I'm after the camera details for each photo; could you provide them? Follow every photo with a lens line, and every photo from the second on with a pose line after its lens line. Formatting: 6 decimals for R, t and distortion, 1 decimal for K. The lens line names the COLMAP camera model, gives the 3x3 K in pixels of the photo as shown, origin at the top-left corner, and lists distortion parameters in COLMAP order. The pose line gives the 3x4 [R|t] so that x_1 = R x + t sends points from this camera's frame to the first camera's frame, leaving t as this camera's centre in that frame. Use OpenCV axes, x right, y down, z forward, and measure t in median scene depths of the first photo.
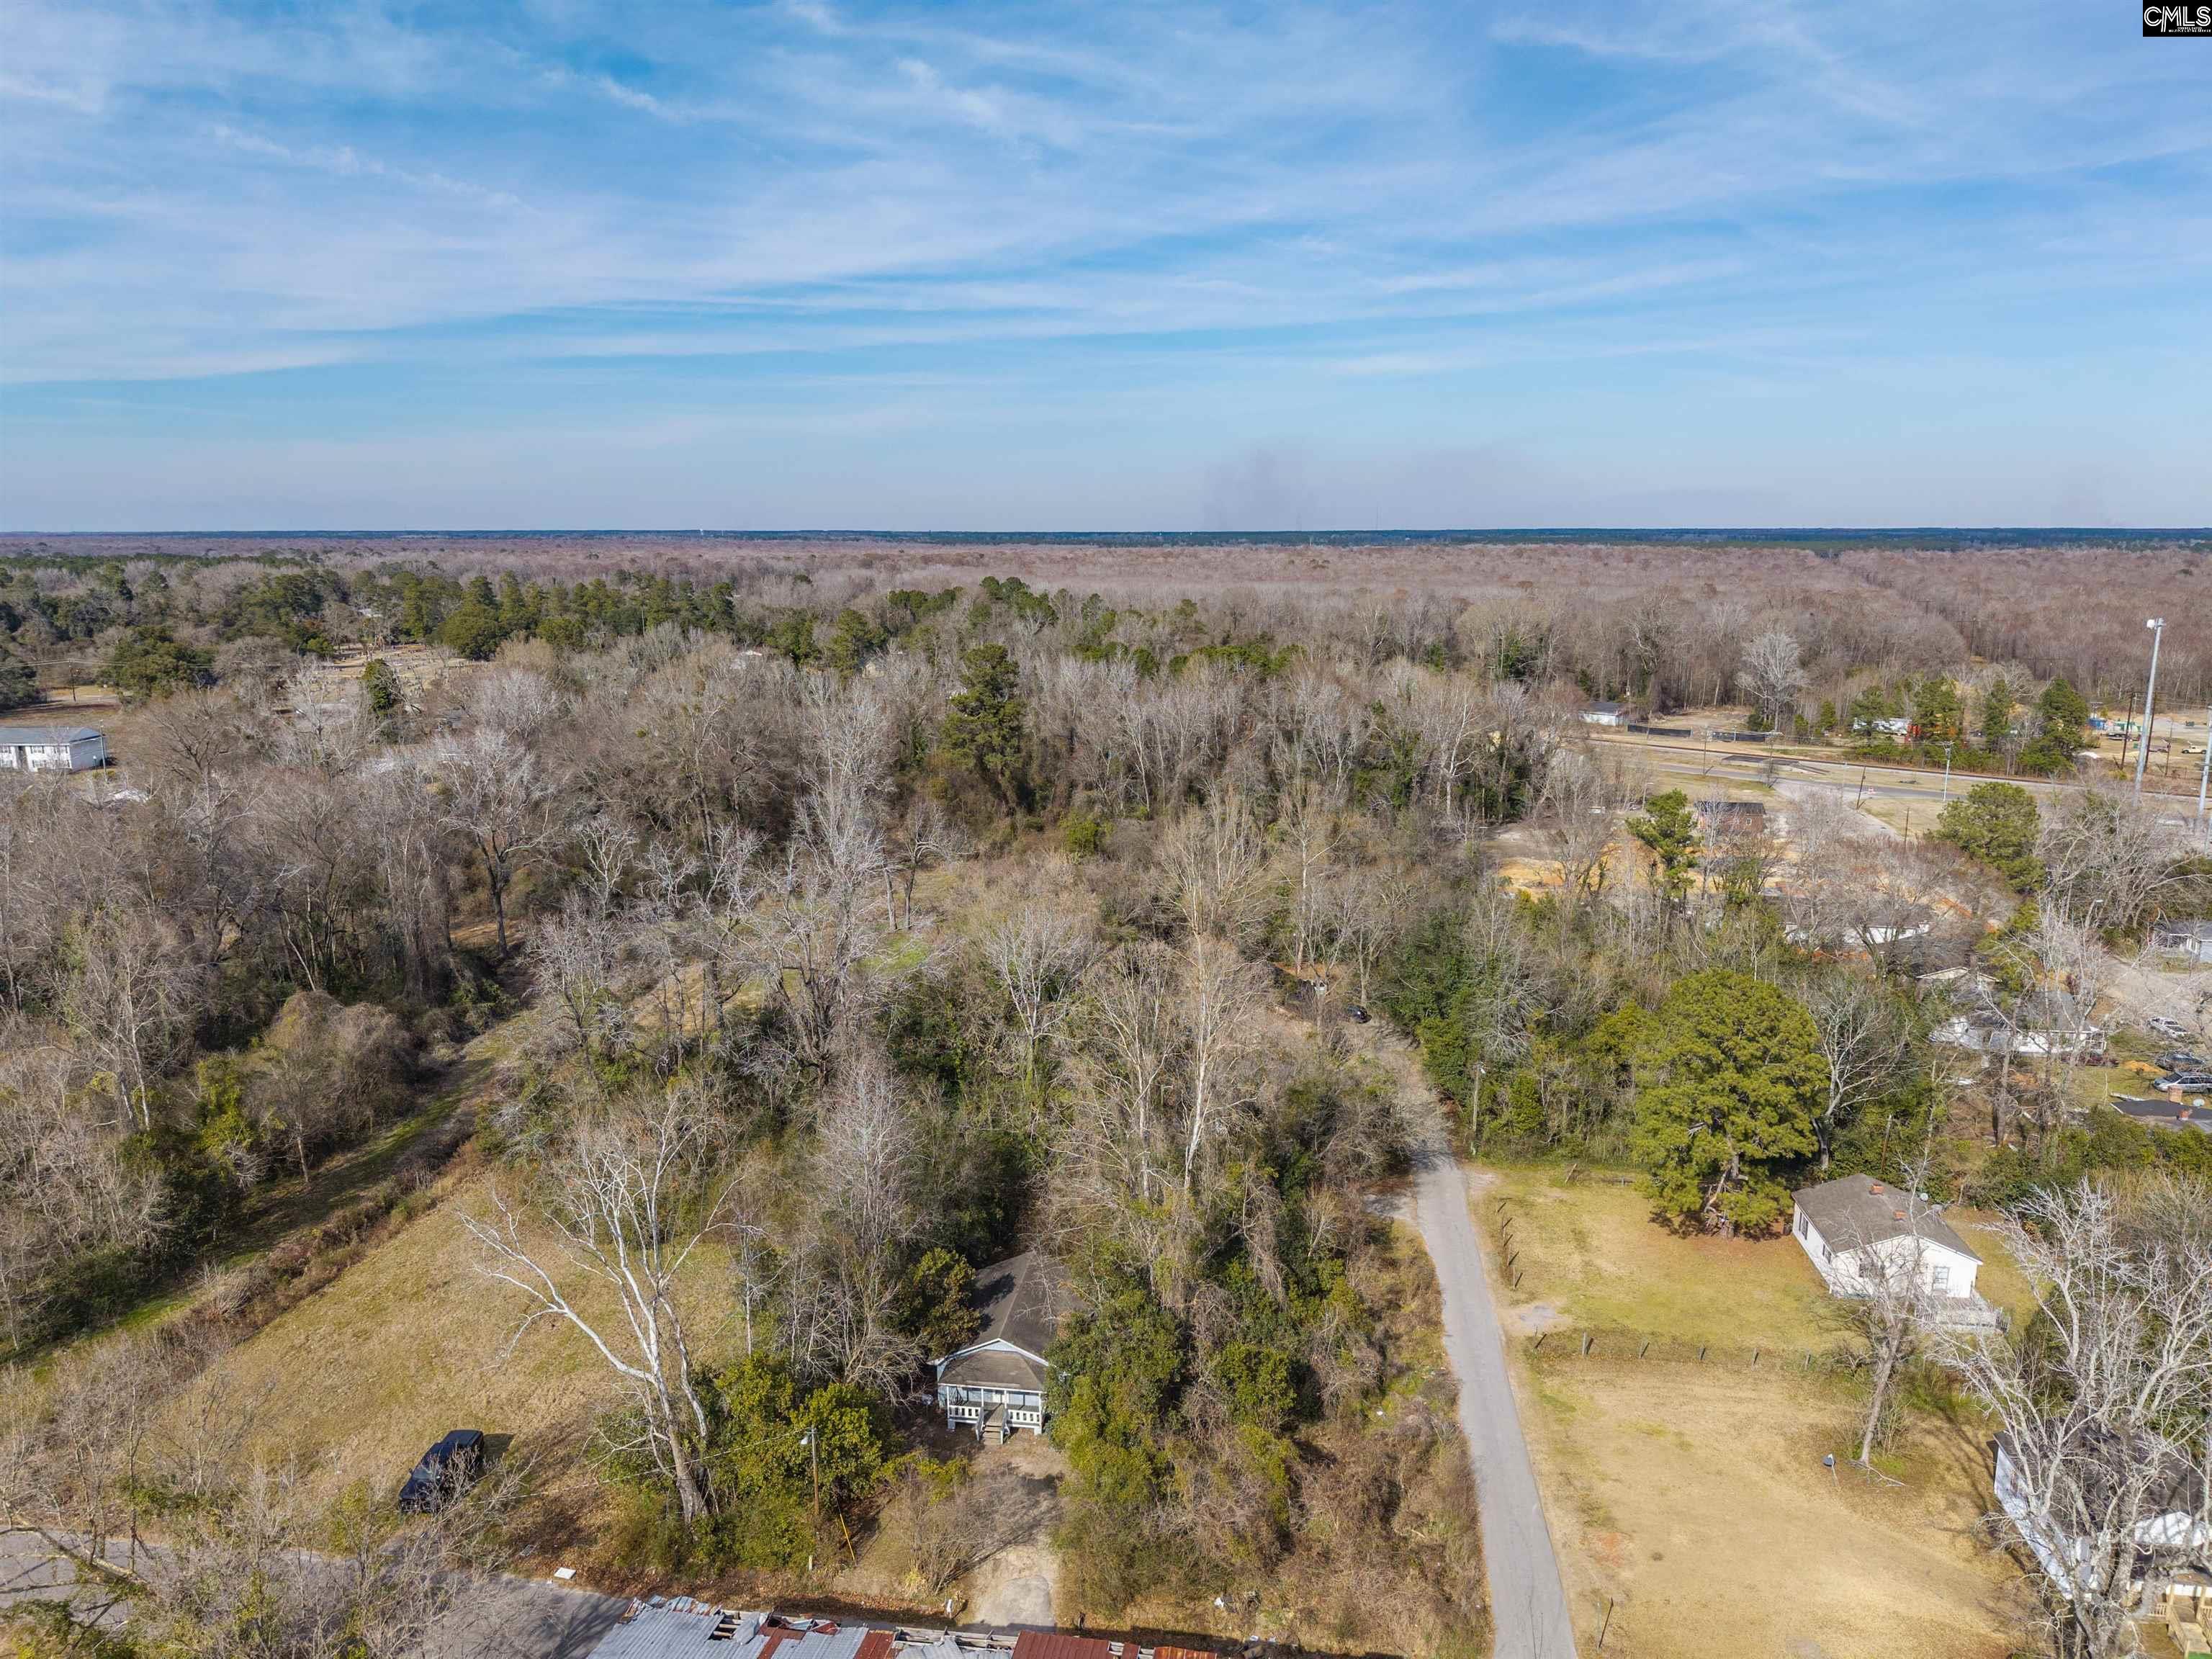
lens RADIAL K [[1482.8, 0, 1101.0], [0, 1482.8, 833.5], [0, 0, 1]] dist [0.012759, -0.013182]
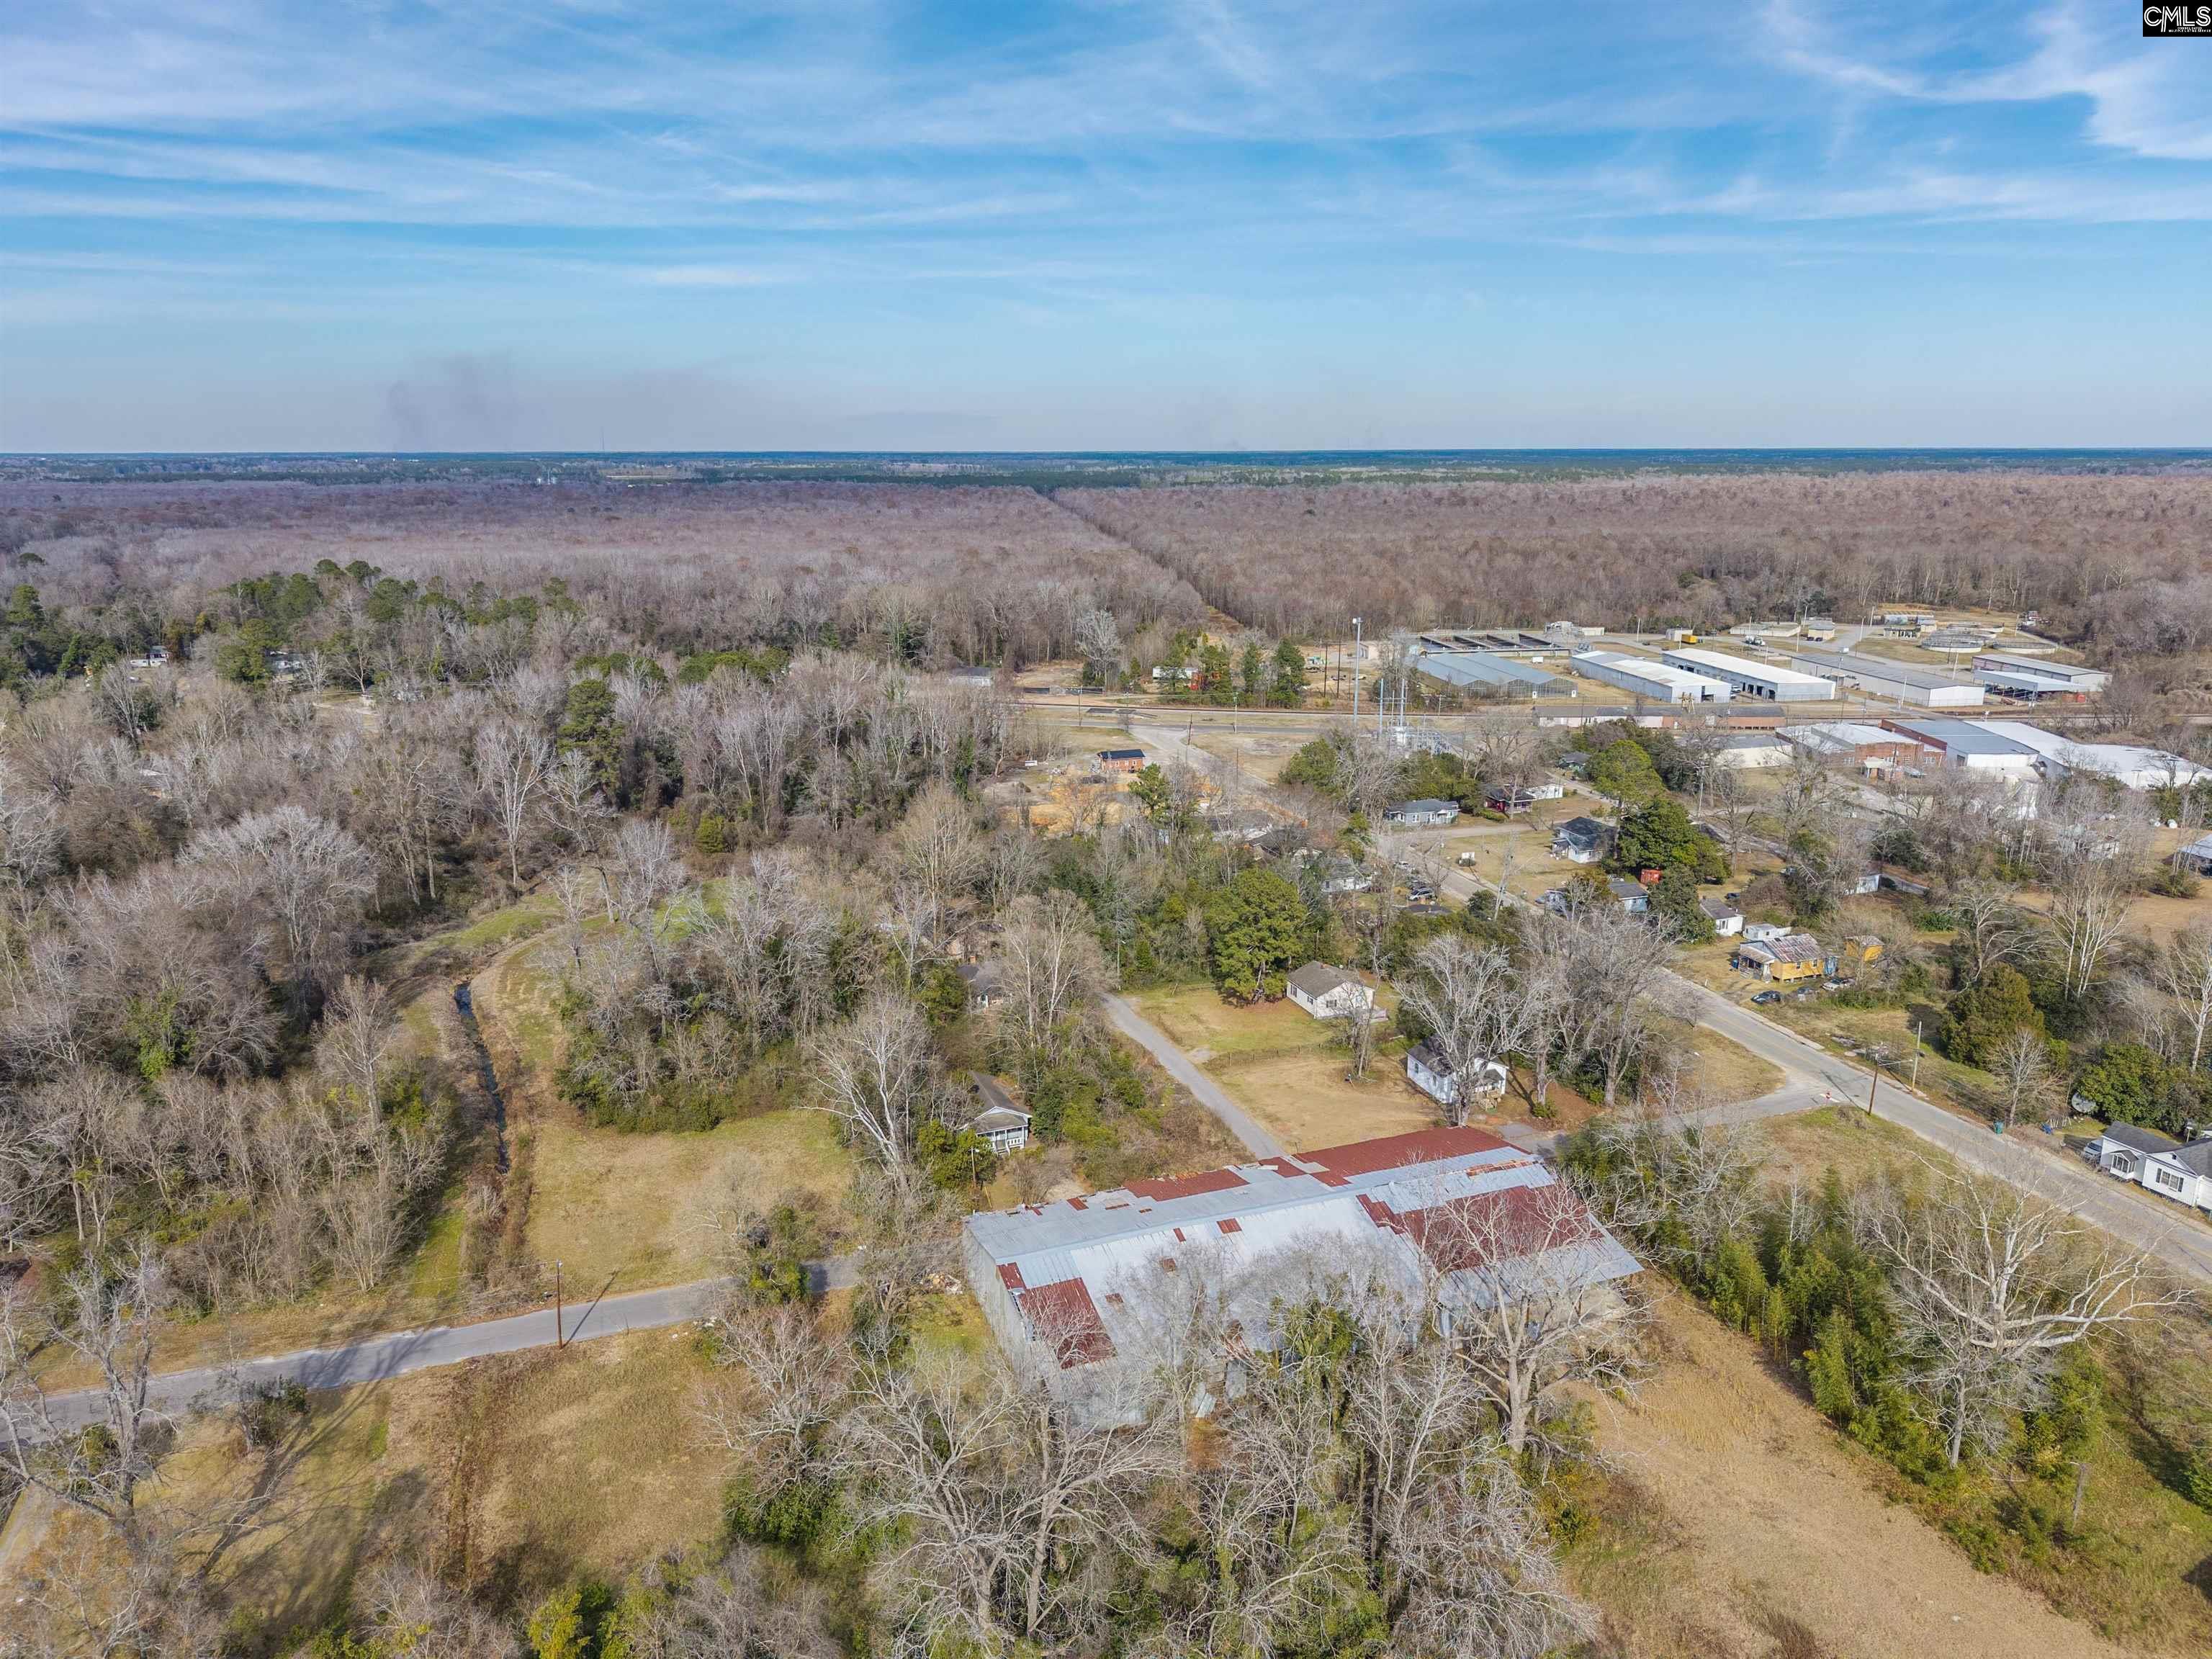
lens RADIAL K [[1482.8, 0, 1101.8], [0, 1482.8, 829.5], [0, 0, 1]] dist [0.012759, -0.013182]
pose [[0.876481, -0.120606, 0.466085, -0.649303], [0.098088, 0.992542, 0.072377, -0.119380], [-0.471338, -0.017720, 0.881774, -0.623463]]
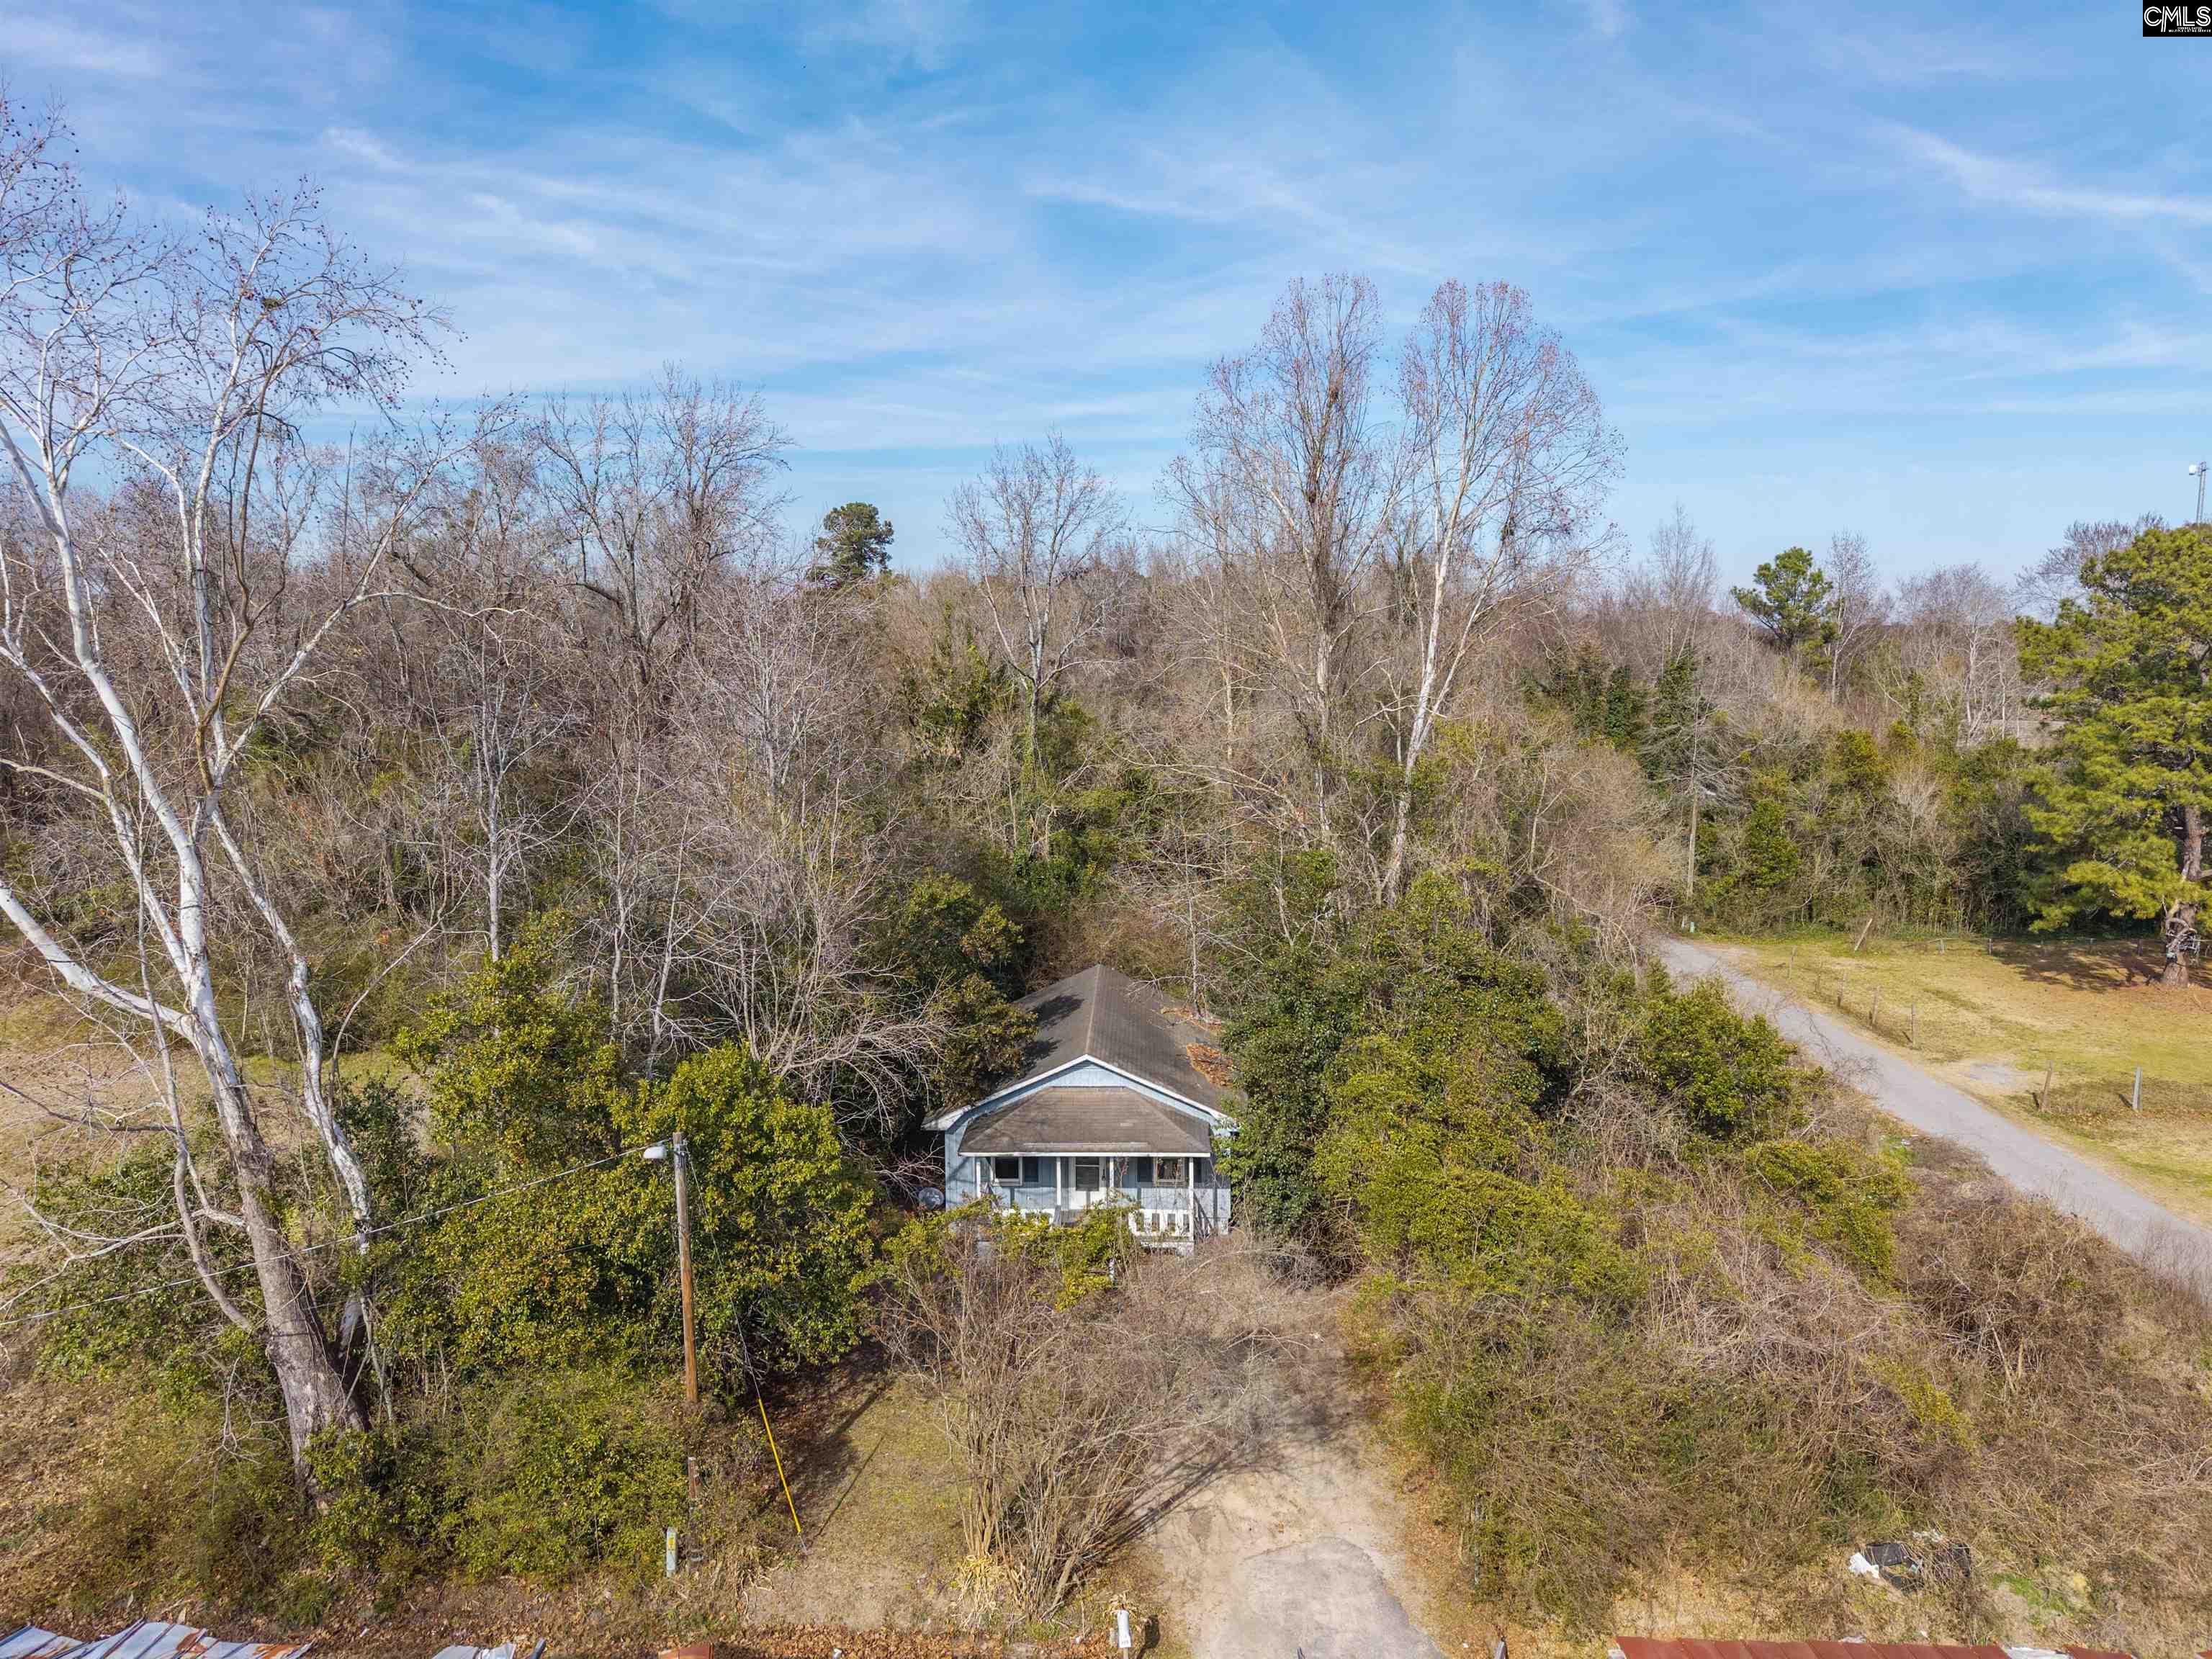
lens RADIAL K [[1482.8, 0, 1105.5], [0, 1482.8, 837.9], [0, 0, 1]] dist [0.012759, -0.013182]
pose [[0.992278, -0.014451, 0.123187, -0.093856], [0.022829, 0.997500, -0.066872, 0.243210], [-0.121913, 0.069168, 0.990128, 0.440580]]
